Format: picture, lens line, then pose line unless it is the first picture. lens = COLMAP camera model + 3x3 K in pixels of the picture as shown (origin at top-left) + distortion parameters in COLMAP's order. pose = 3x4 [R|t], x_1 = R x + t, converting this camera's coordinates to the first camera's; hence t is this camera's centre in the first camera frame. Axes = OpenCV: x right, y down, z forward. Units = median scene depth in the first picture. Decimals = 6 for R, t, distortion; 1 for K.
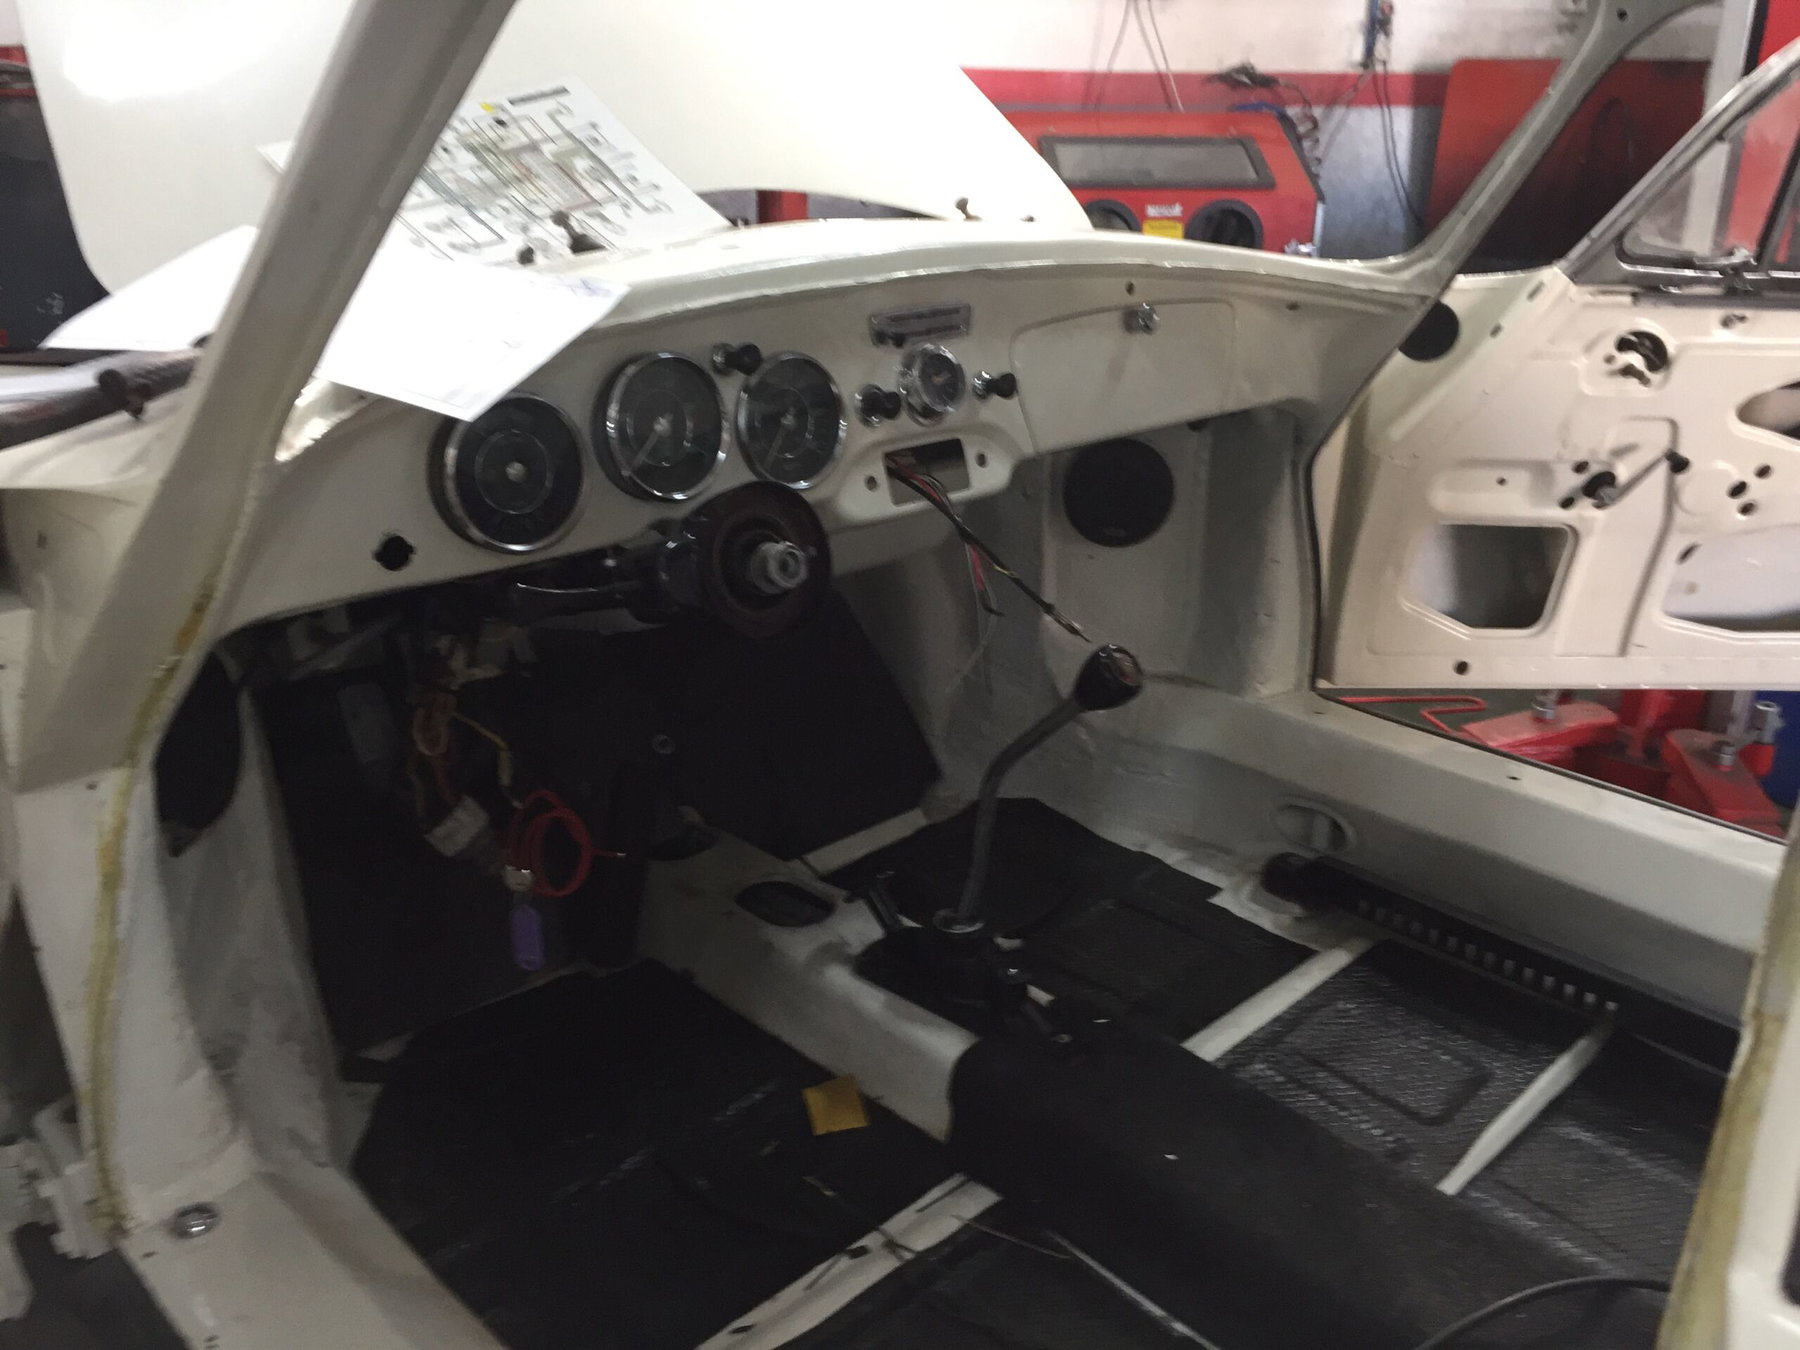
lens RADIAL K [[1514.9, 0, 900.0], [0, 1514.9, 675.0], [0, 0, 1]] dist [0.065340, -0.091718]
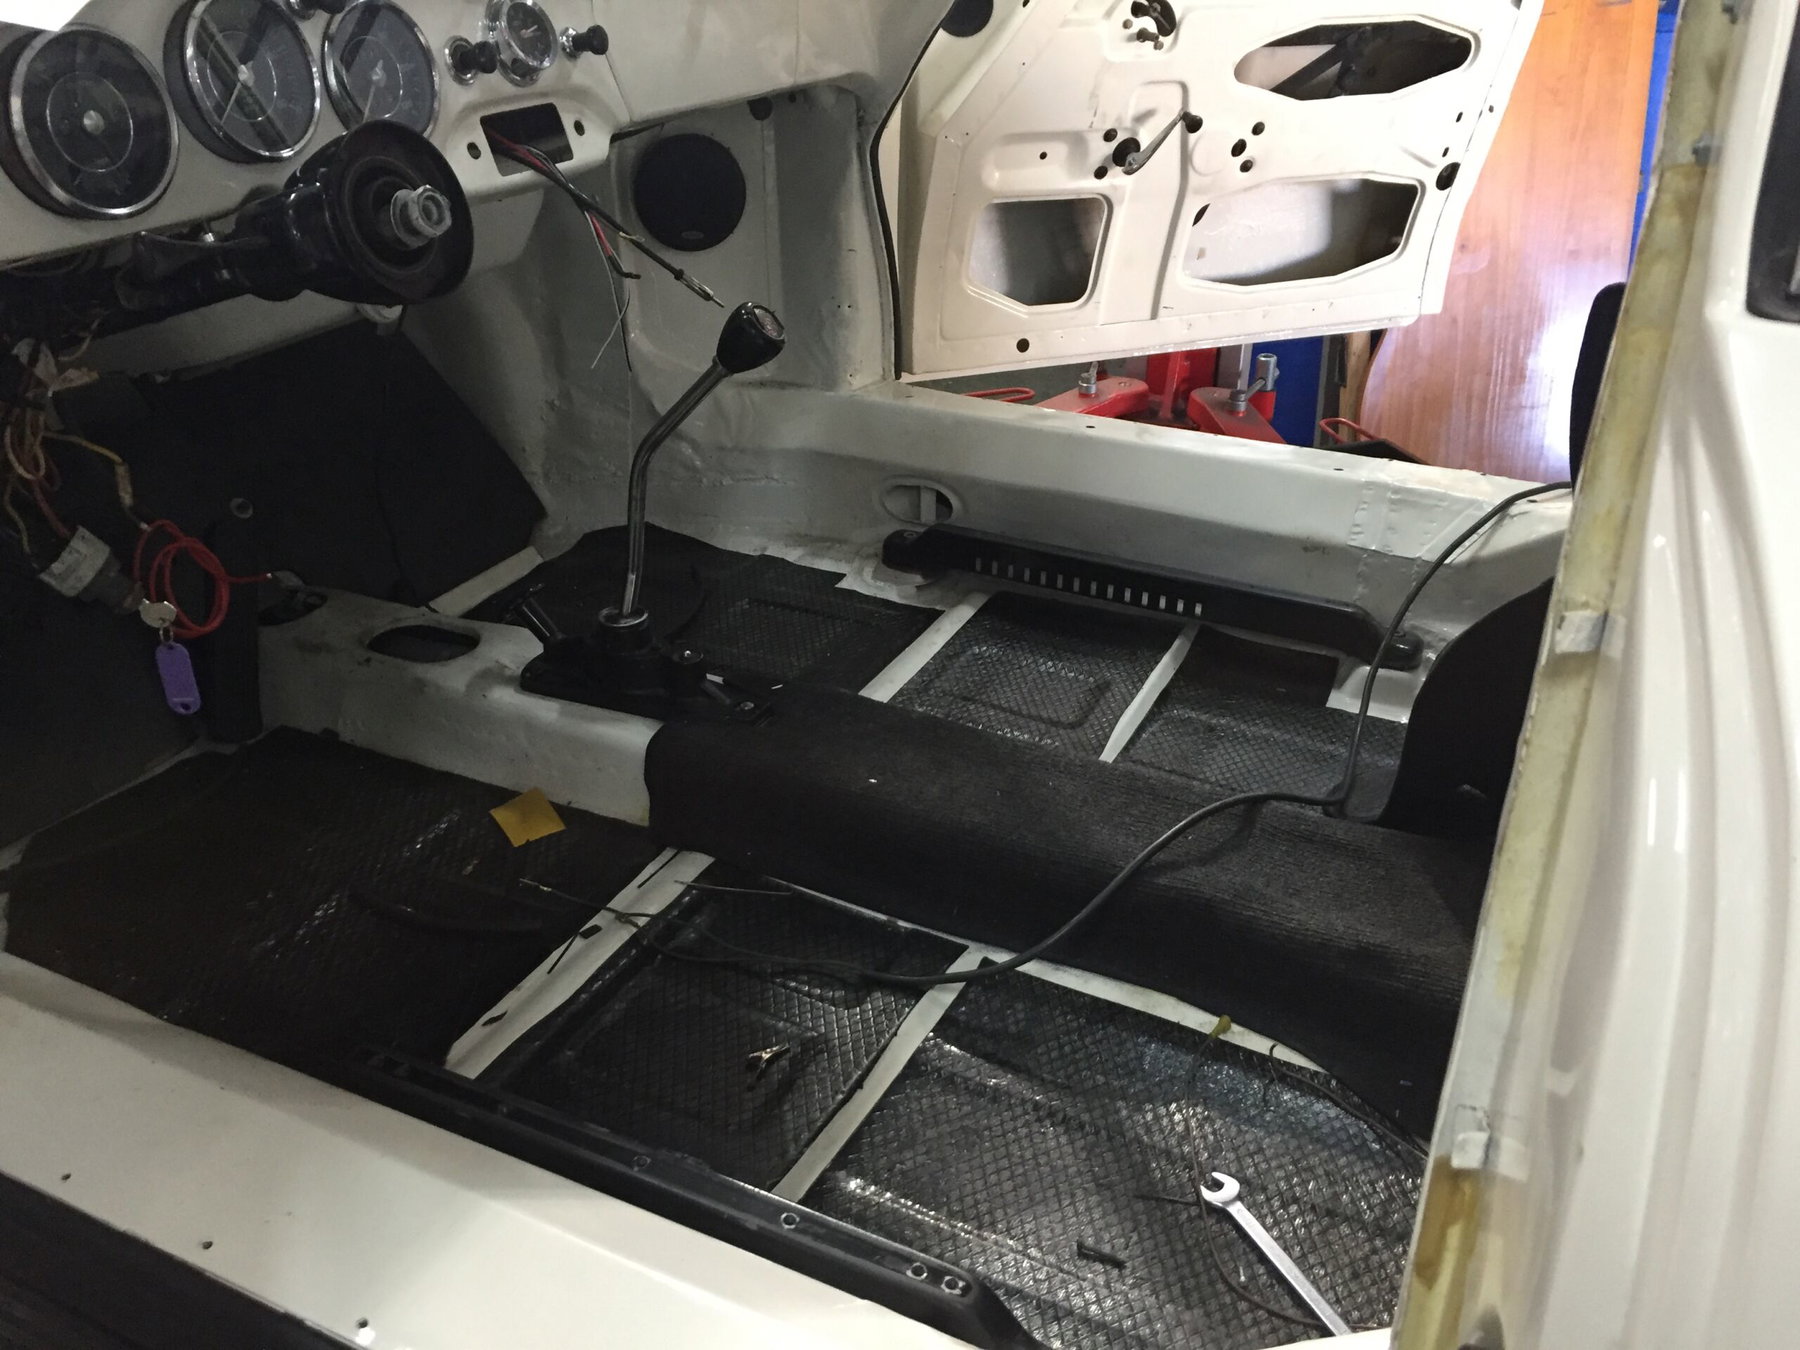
lens RADIAL K [[1514.9, 0, 900.0], [0, 1514.9, 675.0], [0, 0, 1]] dist [0.065340, -0.091718]
pose [[0.940455, -0.164202, 0.297627, -0.084302], [0.125775, 0.981539, 0.144091, 0.070734], [-0.315792, -0.098078, 0.943746, -0.004611]]
